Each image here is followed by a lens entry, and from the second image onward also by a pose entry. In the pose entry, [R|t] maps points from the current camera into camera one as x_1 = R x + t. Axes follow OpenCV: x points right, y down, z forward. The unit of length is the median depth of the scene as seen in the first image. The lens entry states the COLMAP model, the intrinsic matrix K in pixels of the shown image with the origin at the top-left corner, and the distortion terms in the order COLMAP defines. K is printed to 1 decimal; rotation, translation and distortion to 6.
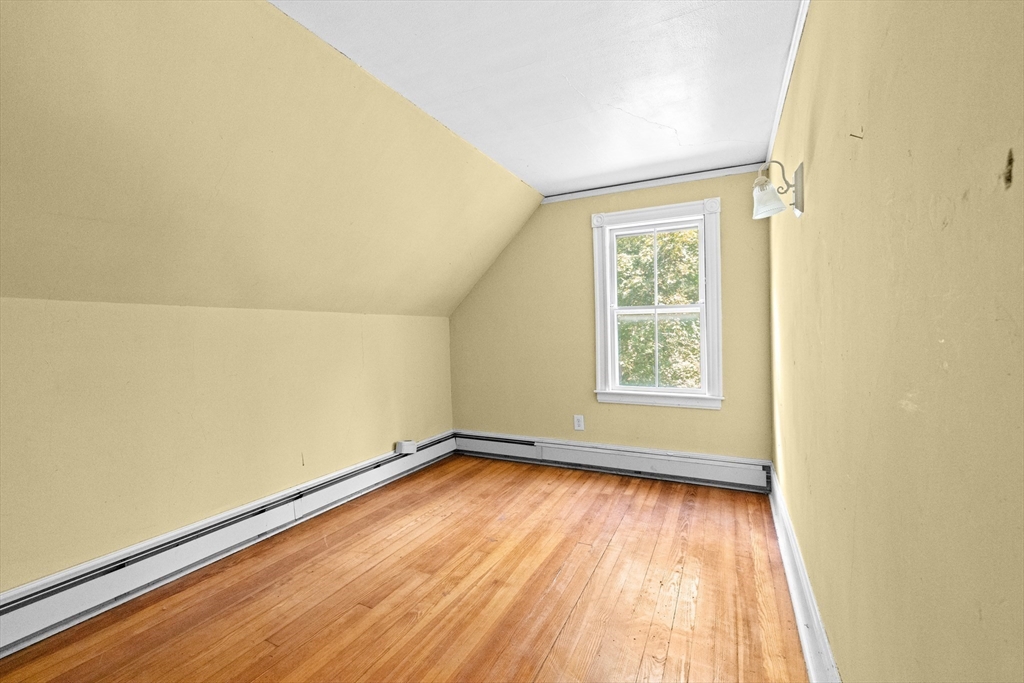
lens RADIAL K [[440.8, 0, 511.0], [0, 440.8, 337.8], [0, 0, 1]] dist [-0.000674, 0.001687]
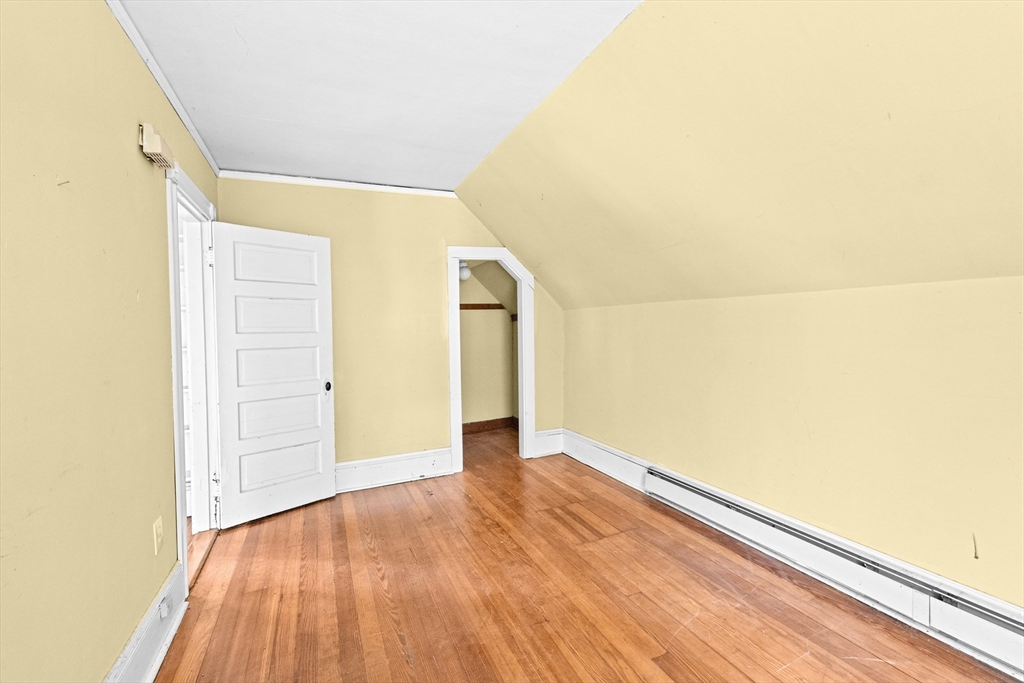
lens RADIAL K [[440.8, 0, 511.1], [0, 440.8, 337.7], [0, 0, 1]] dist [-0.000674, 0.001687]
pose [[-0.645131, 0.042124, -0.762910, 0.445694], [0.016718, 0.999018, 0.041024, -0.025164], [0.763889, 0.013711, -0.645202, 1.286183]]
